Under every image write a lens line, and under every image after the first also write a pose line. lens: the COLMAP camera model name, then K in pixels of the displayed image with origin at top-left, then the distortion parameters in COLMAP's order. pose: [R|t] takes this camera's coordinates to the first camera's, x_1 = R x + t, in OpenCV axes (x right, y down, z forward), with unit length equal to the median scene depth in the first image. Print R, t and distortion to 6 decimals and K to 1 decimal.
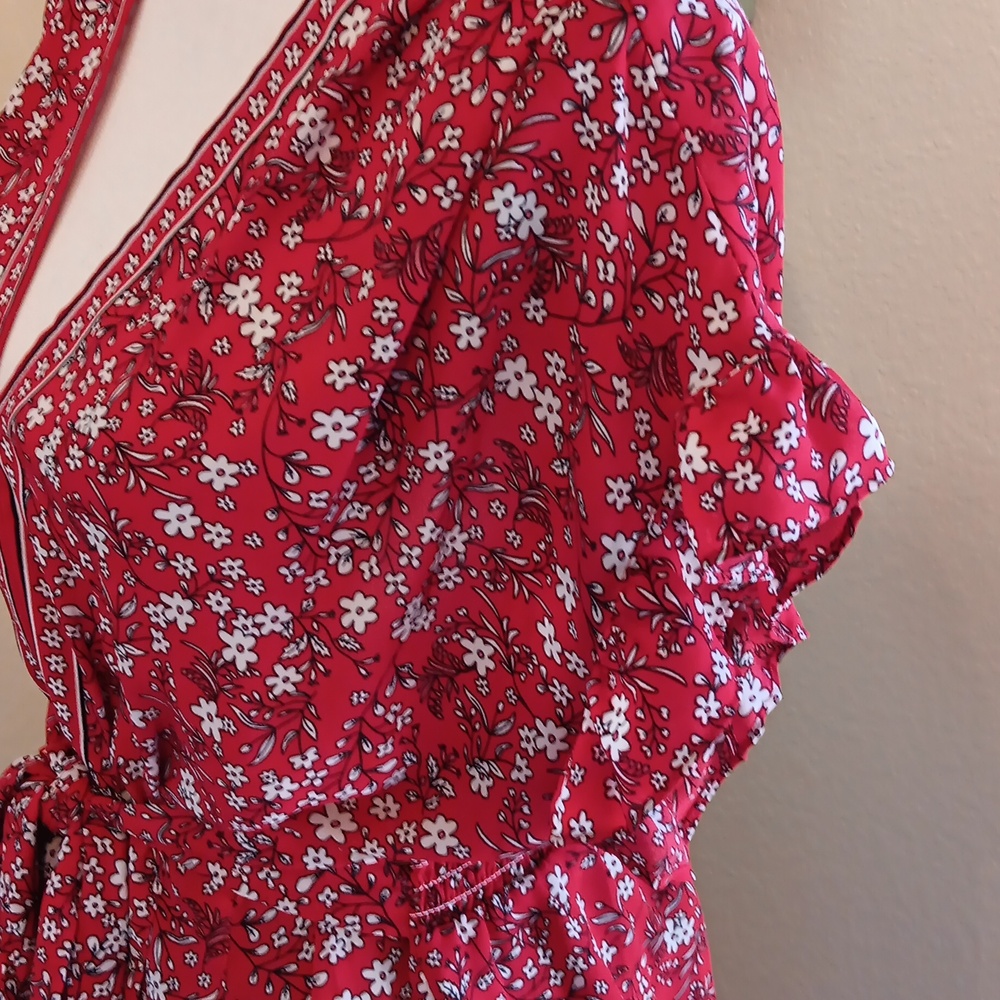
lens RADIAL K [[1716.2, 0, 506.6], [0, 1716.2, 501.5], [0, 0, 1]] dist [0.204274, -0.655714]
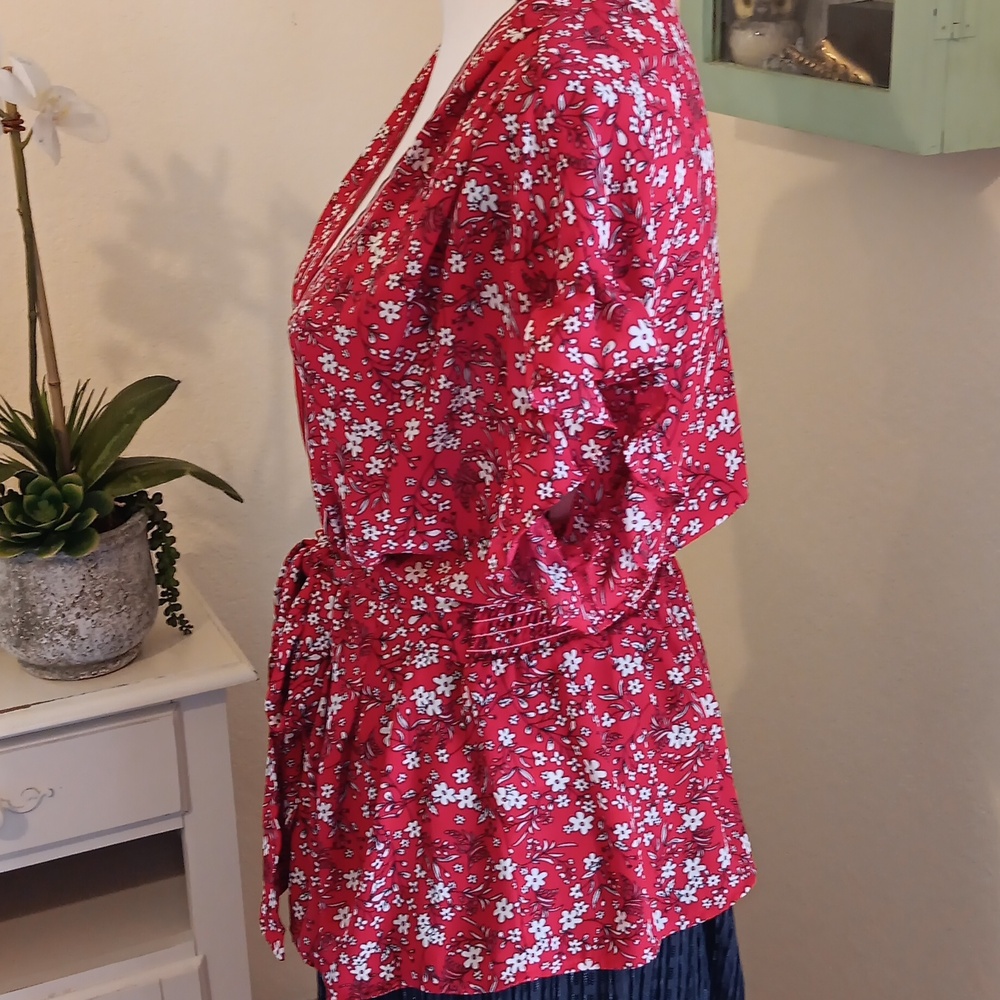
lens RADIAL K [[1716.2, 0, 506.6], [0, 1716.2, 501.5], [0, 0, 1]] dist [0.204274, -0.655714]
pose [[0.888154, 0.138156, -0.438287, 0.781872], [-0.176672, 0.983093, -0.048124, 0.206121], [0.424228, 0.120174, 0.897546, -0.514480]]
